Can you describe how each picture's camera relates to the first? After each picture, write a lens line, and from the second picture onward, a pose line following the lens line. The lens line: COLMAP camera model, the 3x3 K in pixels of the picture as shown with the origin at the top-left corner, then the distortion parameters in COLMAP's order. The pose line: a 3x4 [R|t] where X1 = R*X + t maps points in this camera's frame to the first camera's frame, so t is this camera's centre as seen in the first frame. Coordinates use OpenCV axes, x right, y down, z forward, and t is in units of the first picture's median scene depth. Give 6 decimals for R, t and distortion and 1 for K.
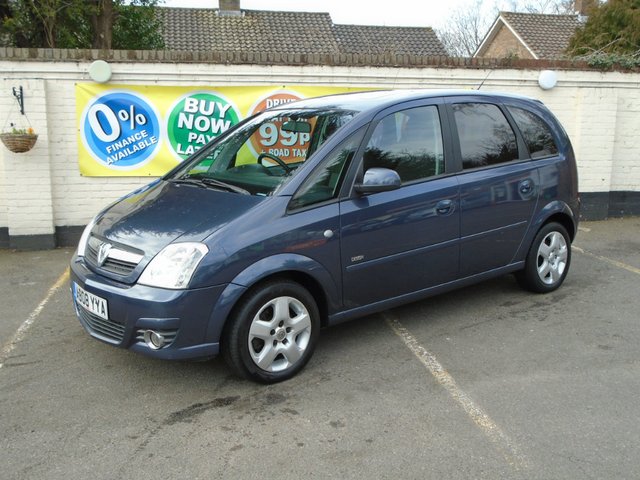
lens RADIAL K [[649.5, 0, 320.0], [0, 649.5, 240.0], [0, 0, 1]] dist [-0.039375, 0.012563]
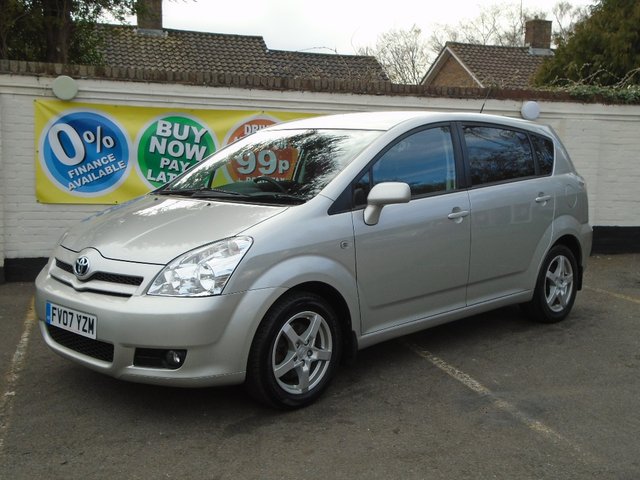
lens RADIAL K [[736.9, 0, 320.0], [0, 736.9, 240.0], [0, 0, 1]] dist [0.074862, 0.030444]
pose [[0.993634, 0.005847, 0.112504, -0.095095], [0.002304, 0.997389, -0.072184, 0.028674], [-0.112632, 0.071984, 0.991026, -0.067312]]
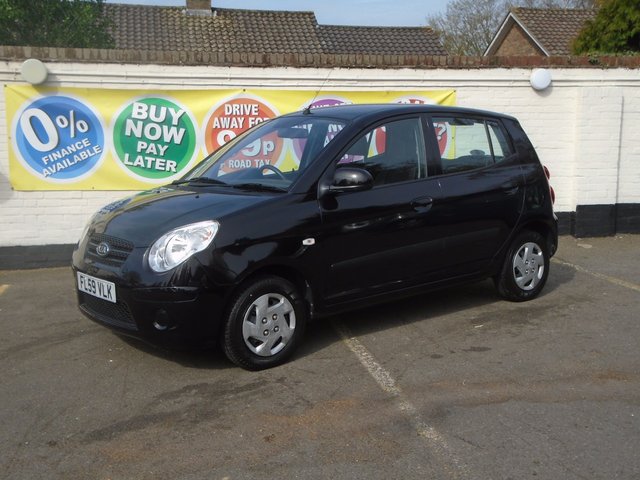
lens RADIAL K [[750.3, 0, 320.0], [0, 750.3, 240.0], [0, 0, 1]] dist [0.100166, -0.006679]
pose [[0.999885, -0.009768, 0.011634, 0.036184], [0.010304, 0.998843, -0.046982, 0.022047], [-0.011162, 0.047097, 0.998828, -0.040148]]
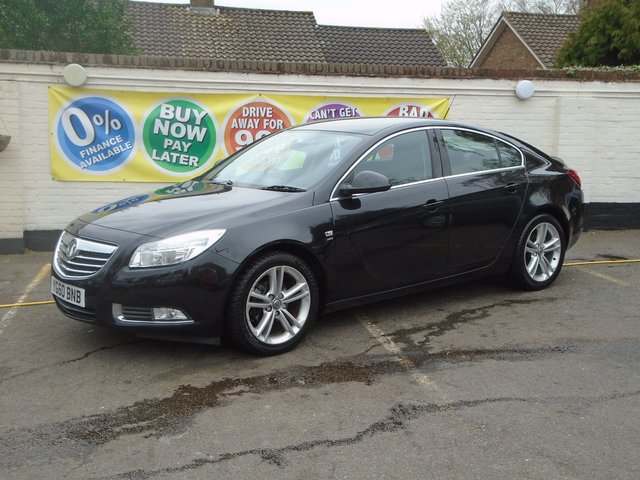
lens RADIAL K [[740.8, 0, 320.0], [0, 740.8, 240.0], [0, 0, 1]] dist [0.093340, -0.014374]
pose [[0.999698, 0.008993, 0.022878, 0.013073], [-0.008120, 0.999247, -0.037943, 0.032683], [-0.023202, 0.037746, 0.999018, -0.152065]]
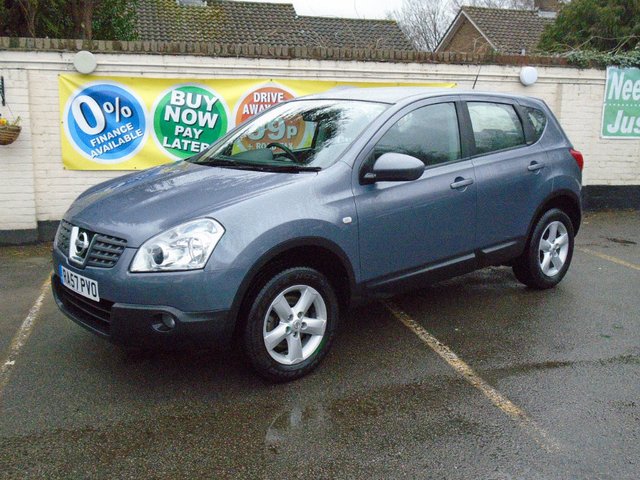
lens RADIAL K [[655.1, 0, 320.0], [0, 655.1, 240.0], [0, 0, 1]] dist [-0.019444, -0.018071]
pose [[0.997854, -0.004308, 0.065339, -0.048524], [0.003721, 0.999952, 0.009107, 0.000284], [-0.065375, -0.008845, 0.997822, -0.011165]]
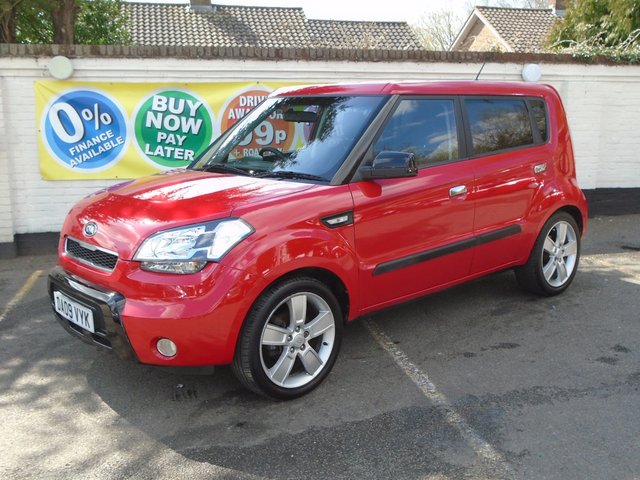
lens RADIAL K [[652.6, 0, 320.0], [0, 652.6, 240.0], [0, 0, 1]] dist [-0.033452, 0.020963]
pose [[0.999223, -0.015655, 0.036183, -0.002816], [0.015495, 0.999869, 0.004698, -0.009536], [-0.036252, -0.004134, 0.999334, 0.042726]]
